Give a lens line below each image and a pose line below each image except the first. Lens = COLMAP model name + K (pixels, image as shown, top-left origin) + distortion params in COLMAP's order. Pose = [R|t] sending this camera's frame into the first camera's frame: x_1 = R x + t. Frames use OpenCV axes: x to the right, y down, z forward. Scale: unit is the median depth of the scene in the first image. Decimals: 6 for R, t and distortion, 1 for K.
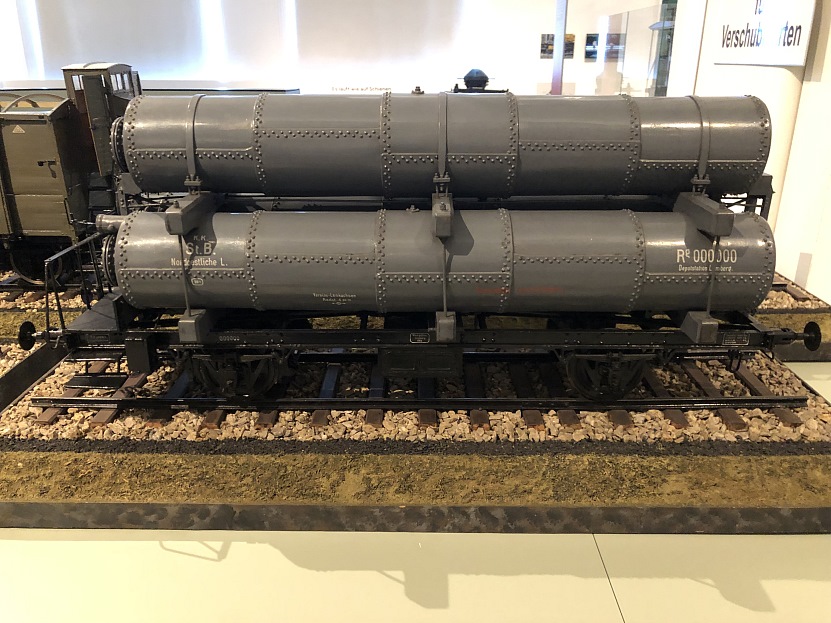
lens RADIAL K [[677.4, 0, 415.0], [0, 677.4, 317.4], [0, 0, 1]] dist [0.052612, -0.053449]
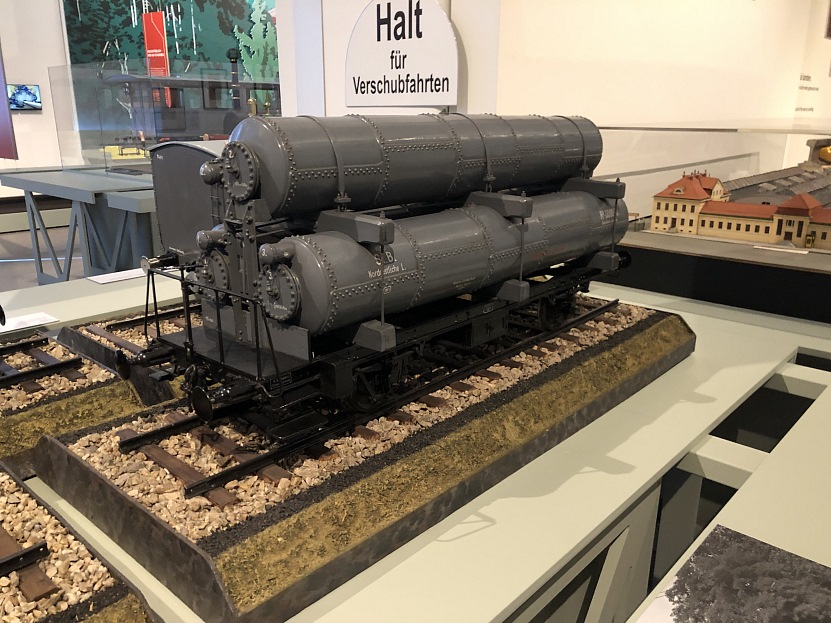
lens RADIAL K [[677.4, 0, 411.3], [0, 677.4, 308.2], [0, 0, 1]] dist [0.052612, -0.053449]
pose [[0.668501, -0.206913, 0.714348, -0.941207], [0.265772, 0.963557, 0.030383, -0.042380], [-0.694602, 0.169542, 0.699131, 0.225722]]
